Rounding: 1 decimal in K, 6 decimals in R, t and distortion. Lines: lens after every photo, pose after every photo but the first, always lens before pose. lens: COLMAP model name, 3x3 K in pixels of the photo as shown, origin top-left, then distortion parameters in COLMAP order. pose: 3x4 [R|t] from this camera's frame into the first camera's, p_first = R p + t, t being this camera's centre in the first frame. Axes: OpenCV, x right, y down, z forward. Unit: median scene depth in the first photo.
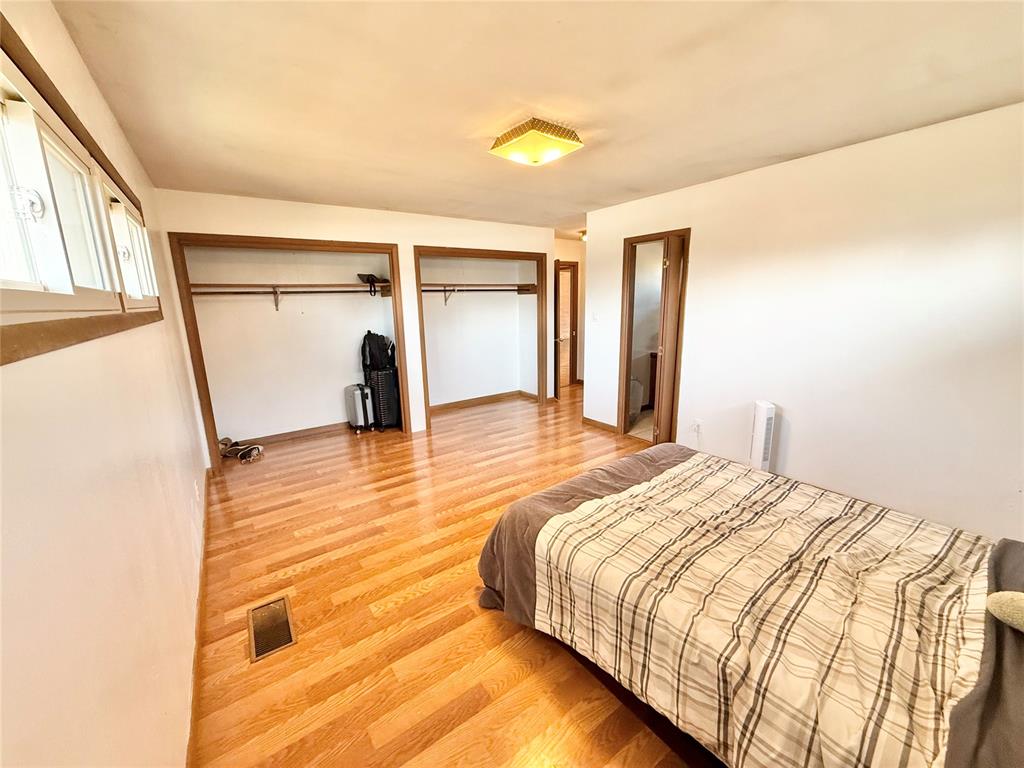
lens RADIAL K [[428.9, 0, 509.1], [0, 428.9, 387.8], [0, 0, 1]] dist [0.000523, 0.000104]
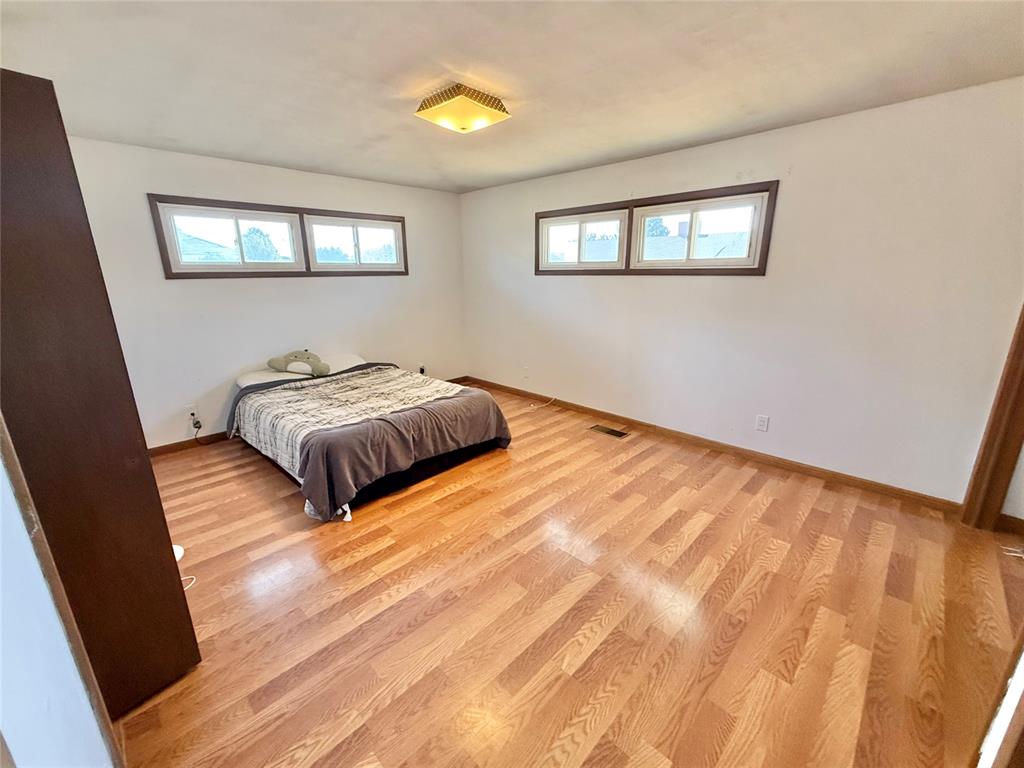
lens RADIAL K [[412.3, 0, 508.0], [0, 412.3, 383.0], [0, 0, 1]] dist [-0.001377, -0.000270]
pose [[-0.984695, 0.074265, -0.157673, 0.140756], [-0.007769, 0.885071, 0.465391, -0.405158], [0.174114, 0.459493, -0.870948, 1.930156]]
